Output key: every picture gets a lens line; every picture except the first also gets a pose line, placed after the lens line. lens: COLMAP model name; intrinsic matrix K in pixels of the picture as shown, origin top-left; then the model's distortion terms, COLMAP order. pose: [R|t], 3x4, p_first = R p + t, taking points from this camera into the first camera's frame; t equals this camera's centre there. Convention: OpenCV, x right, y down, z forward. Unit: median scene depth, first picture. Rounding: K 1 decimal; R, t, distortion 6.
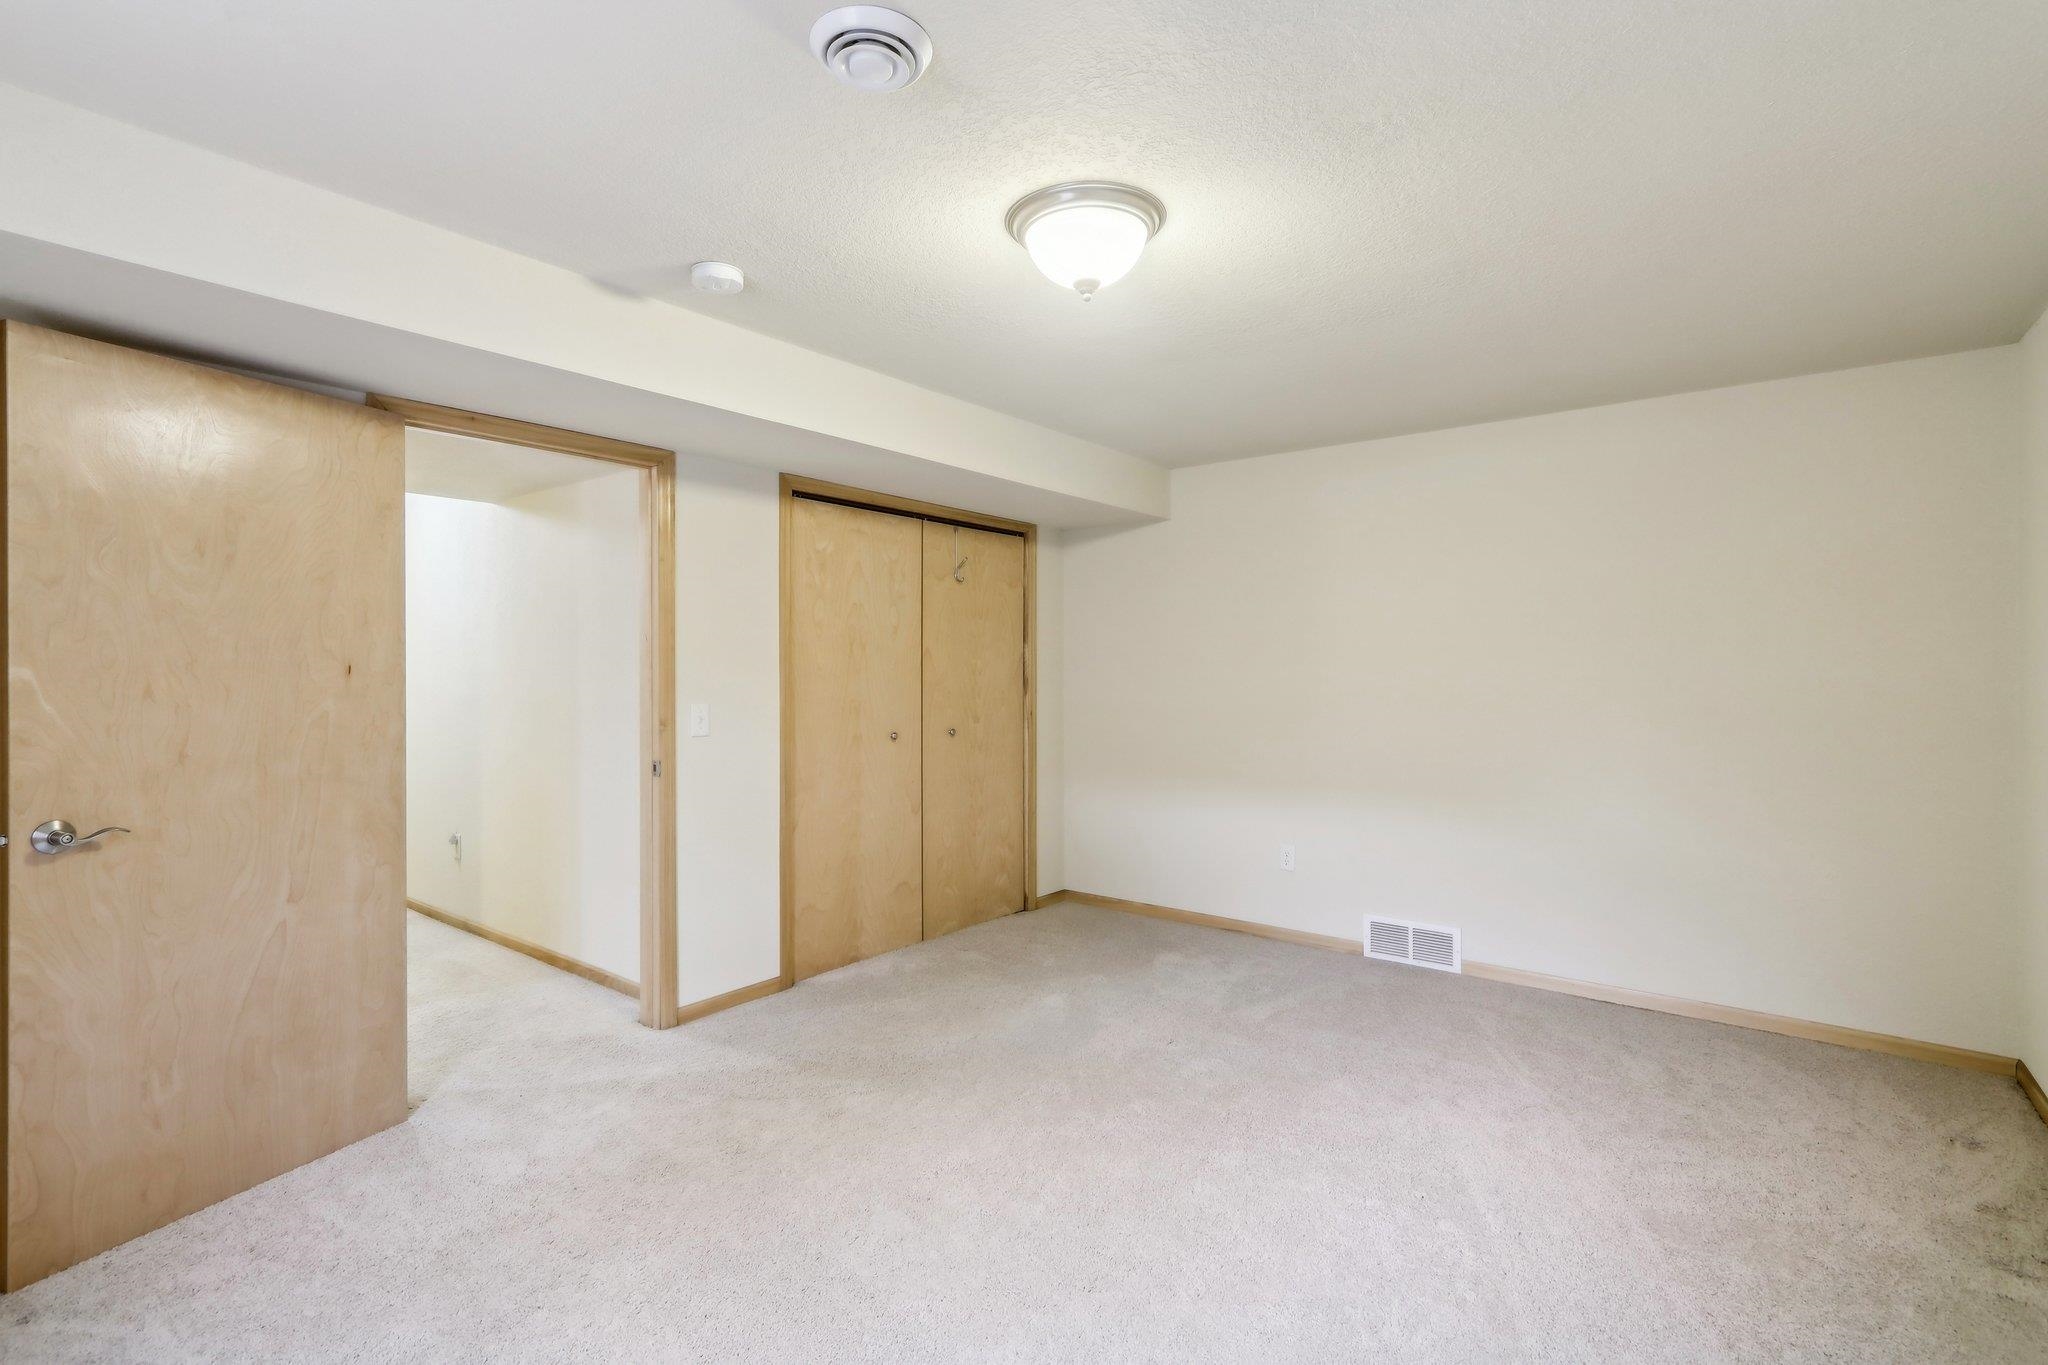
lens RADIAL K [[950.5, 0, 1014.7], [0, 950.5, 673.4], [0, 0, 1]] dist [-0.007215, 0.005009]
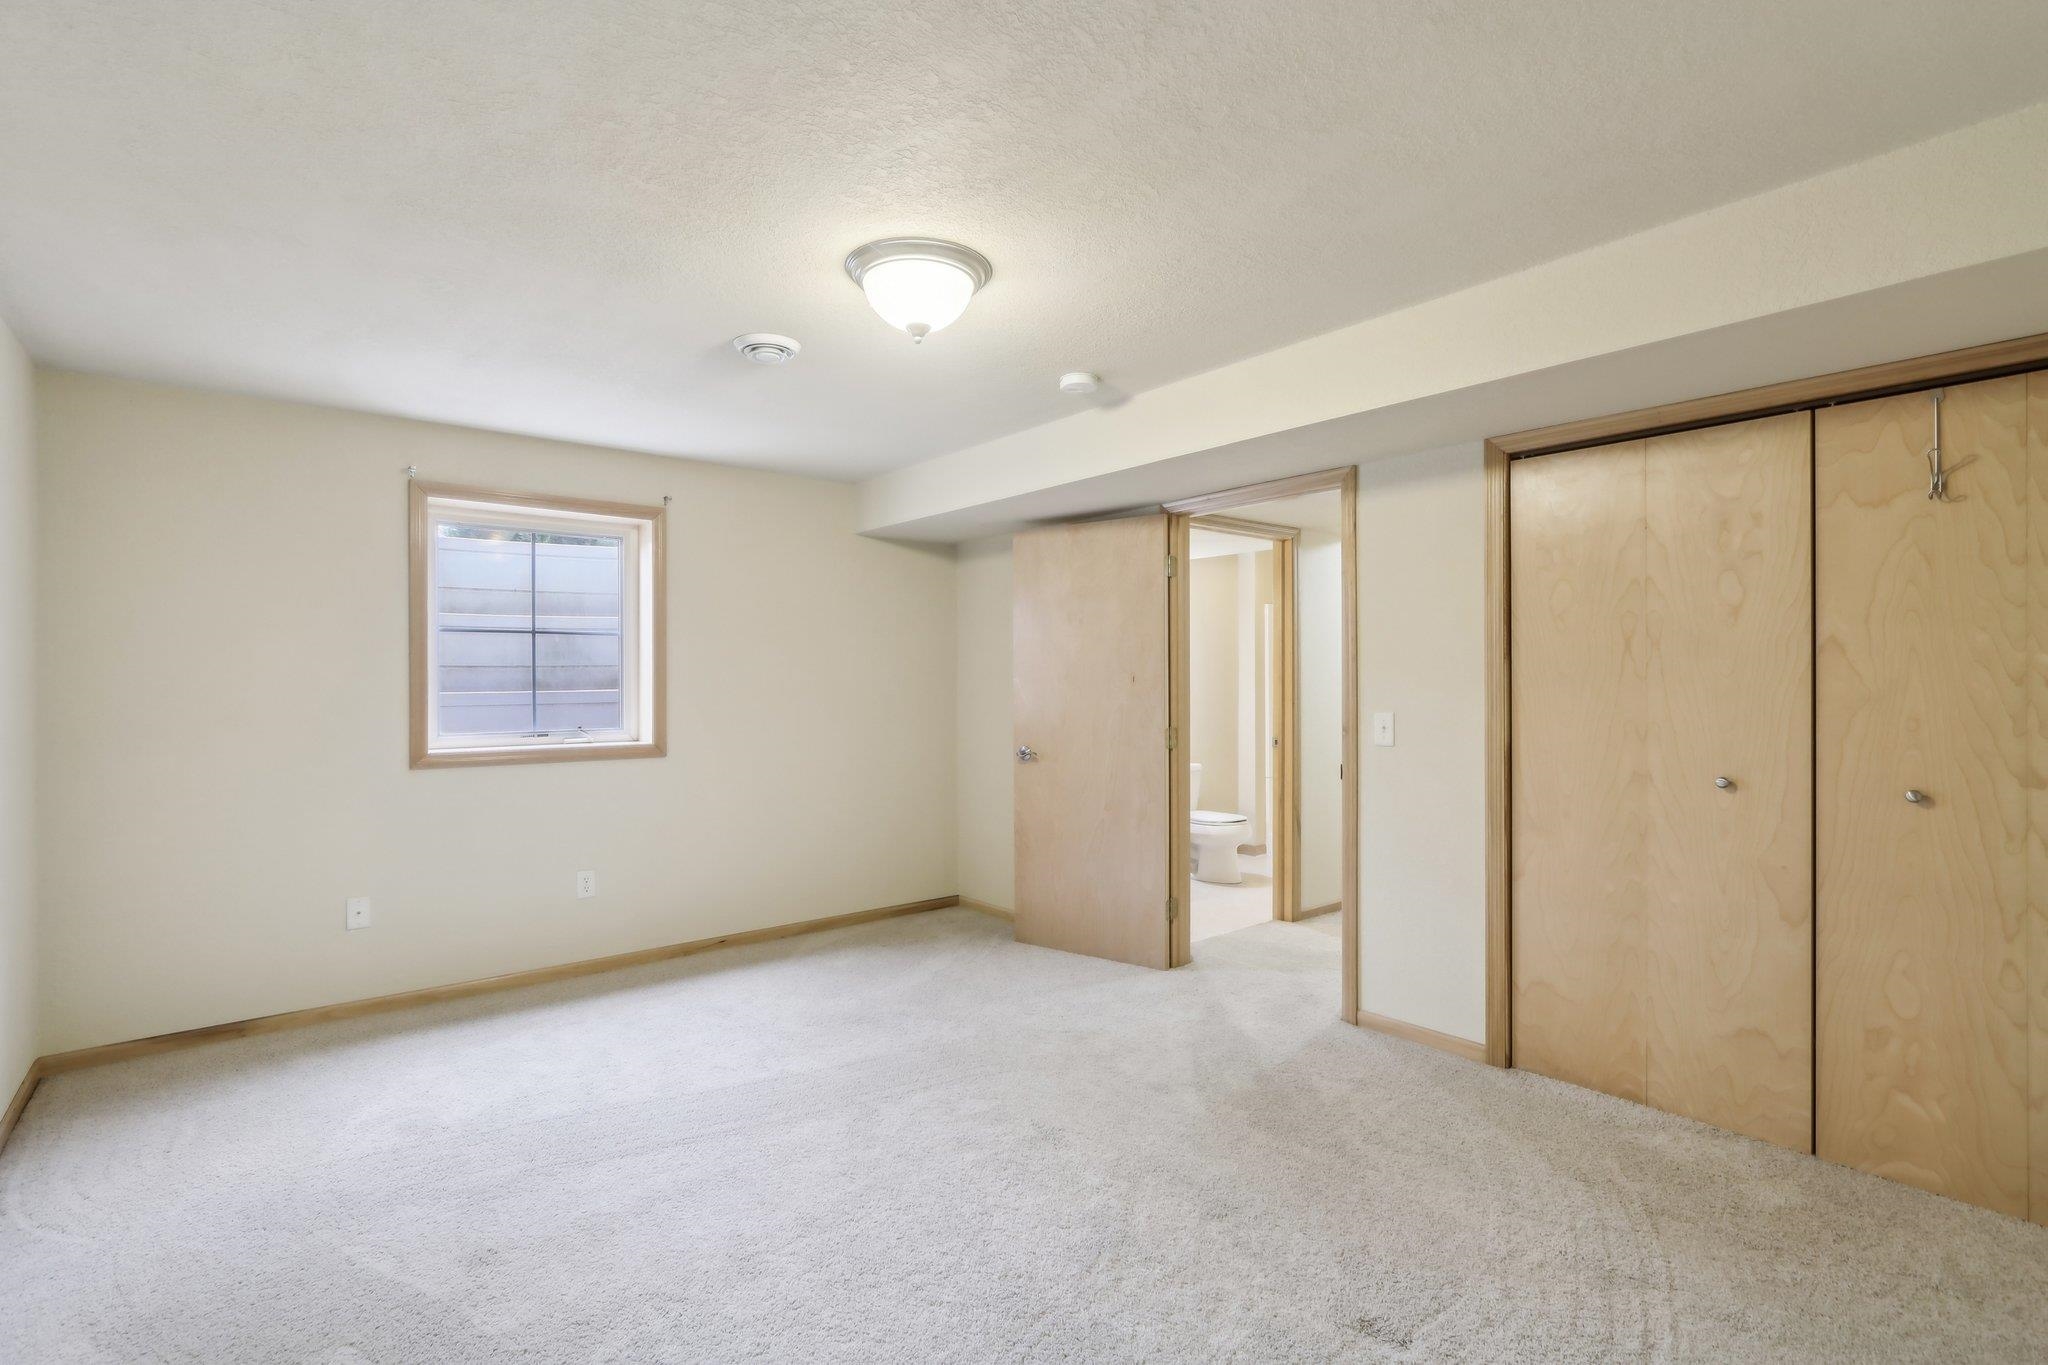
lens RADIAL K [[950.5, 0, 1014.7], [0, 950.5, 683.6], [0, 0, 1]] dist [-0.007215, 0.005009]
pose [[-0.212251, 0.003108, -0.977210, 0.701862], [-0.001489, 0.999993, 0.003504, -0.000333], [0.977214, 0.002198, -0.212245, 0.832449]]
